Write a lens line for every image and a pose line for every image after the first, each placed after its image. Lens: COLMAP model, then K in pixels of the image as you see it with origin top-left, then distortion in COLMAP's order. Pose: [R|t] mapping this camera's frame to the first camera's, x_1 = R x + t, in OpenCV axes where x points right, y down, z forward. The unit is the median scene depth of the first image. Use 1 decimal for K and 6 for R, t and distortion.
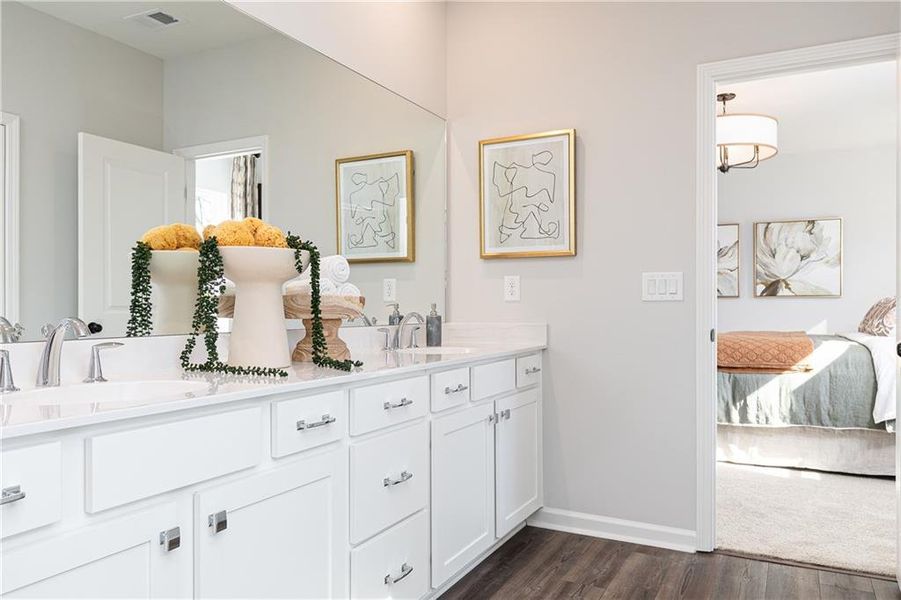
lens RADIAL K [[642.6, 0, 450.5], [0, 642.6, 300.0], [0, 0, 1]] dist [-0.001768, -0.000872]
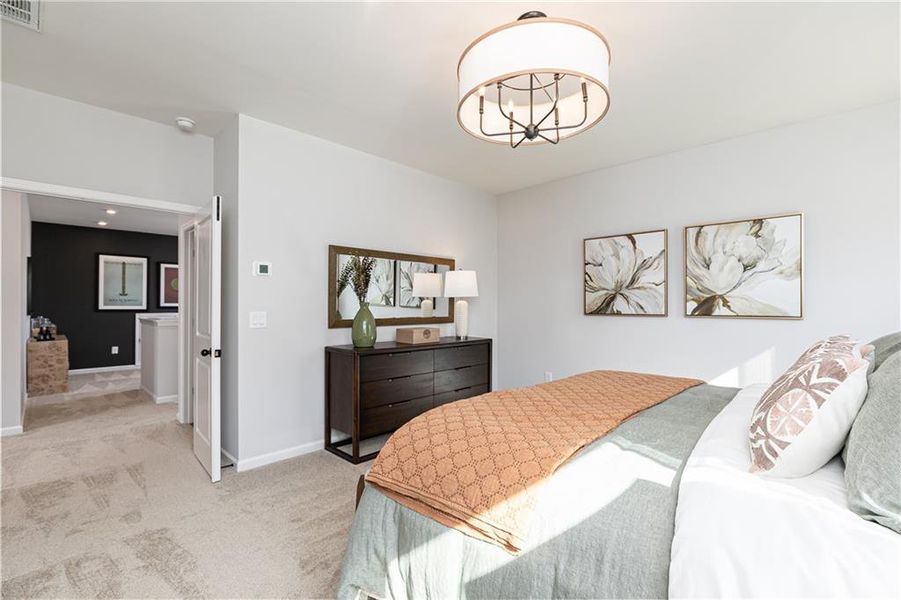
lens RADIAL K [[399.8, 0, 451.3], [0, 399.8, 303.6], [0, 0, 1]] dist [0.000586, -0.000003]
pose [[0.961277, 0.000895, -0.275583, 0.332352], [0.000319, 0.999990, 0.004361, -0.023950], [0.275585, -0.004280, 0.961267, 0.424469]]
